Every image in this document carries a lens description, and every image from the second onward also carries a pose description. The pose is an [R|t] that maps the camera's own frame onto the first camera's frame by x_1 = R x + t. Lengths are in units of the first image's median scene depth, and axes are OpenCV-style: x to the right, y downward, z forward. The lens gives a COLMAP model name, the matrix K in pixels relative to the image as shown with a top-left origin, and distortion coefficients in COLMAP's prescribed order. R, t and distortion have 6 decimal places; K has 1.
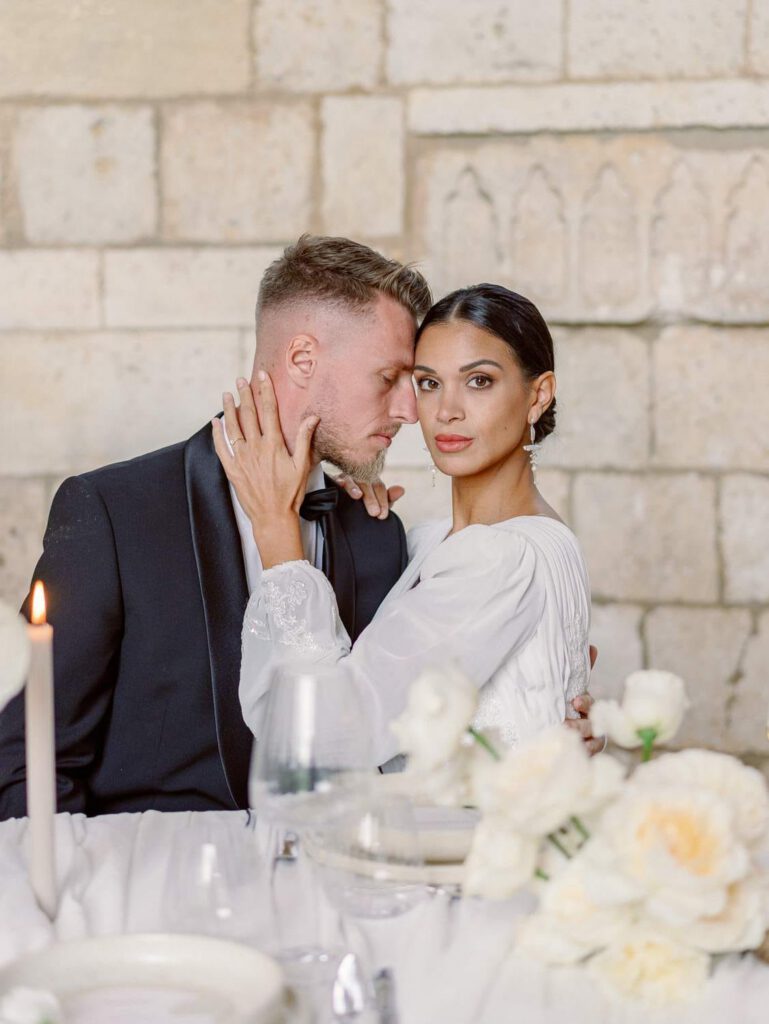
lens RADIAL K [[1942.7, 0, 410.0], [0, 1942.7, 444.9], [0, 0, 1]] dist [-0.002401, 0.052041]
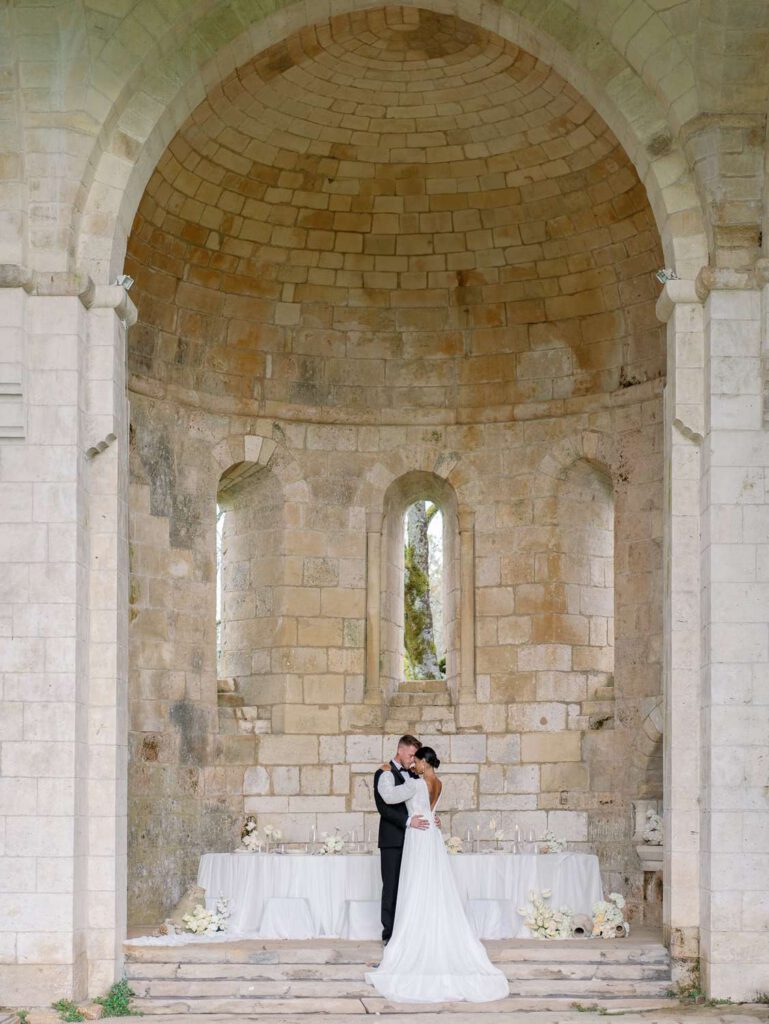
lens RADIAL K [[2428.2, 0, 384.5], [0, 2428.2, 512.0], [0, 0, 1]] dist [-0.248135, 0.419390]
pose [[0.956703, 0.039642, 0.288355, -1.701551], [0.021972, 0.978020, -0.207351, 0.461925], [-0.290236, 0.204708, 0.934803, -4.845812]]
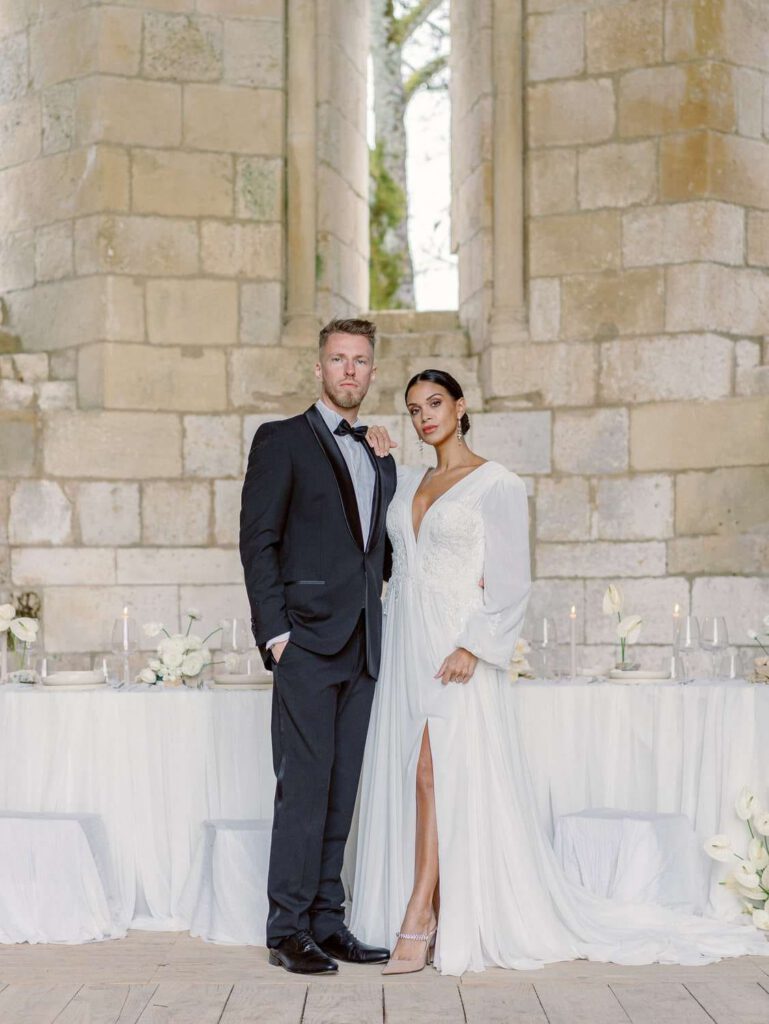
lens RADIAL K [[2048.3, 0, 381.5], [0, 2048.3, 673.9], [0, 0, 1]] dist [0.023872, -0.270793]
pose [[0.951754, -0.009881, 0.306703, -0.584455], [0.029141, 0.997875, -0.058282, 0.182368], [-0.305475, 0.064408, 0.950019, -1.258560]]
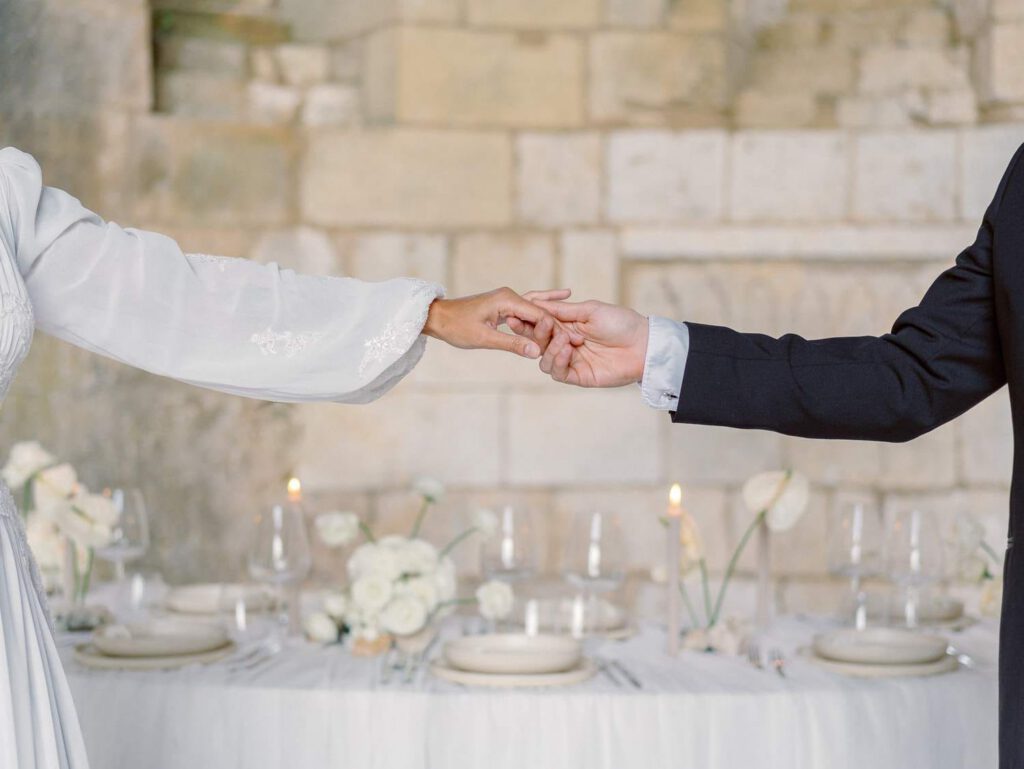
lens RADIAL K [[1882.3, 0, 467.3], [0, 1882.3, 386.0], [0, 0, 1]] dist [-0.000563, -0.127938]
pose [[0.991312, 0.013347, 0.130855, -0.301581], [-0.003184, 0.996982, -0.077563, 0.047465], [-0.131495, 0.076473, 0.988363, -0.382123]]
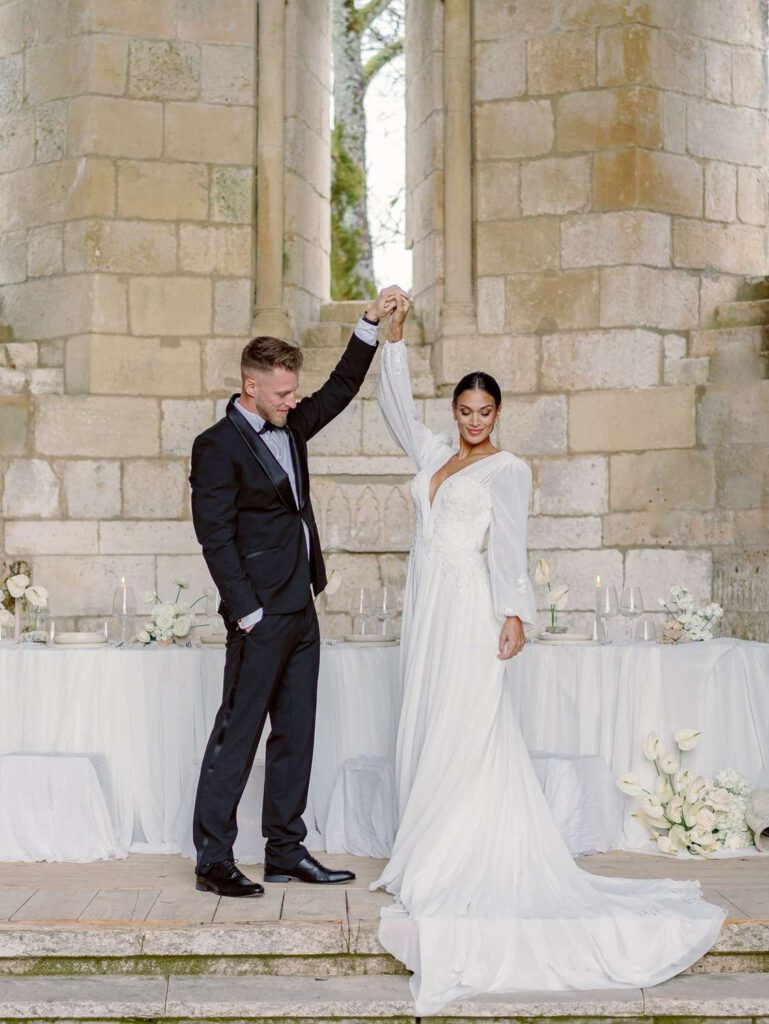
lens RADIAL K [[2265.9, 0, 353.8], [0, 2265.9, 464.1], [0, 0, 1]] dist [-0.003017, -0.437565]
pose [[0.949178, 0.017577, 0.314249, -0.739277], [0.026636, 0.990372, -0.135847, 0.215897], [-0.313611, 0.137313, 0.939571, -1.710984]]
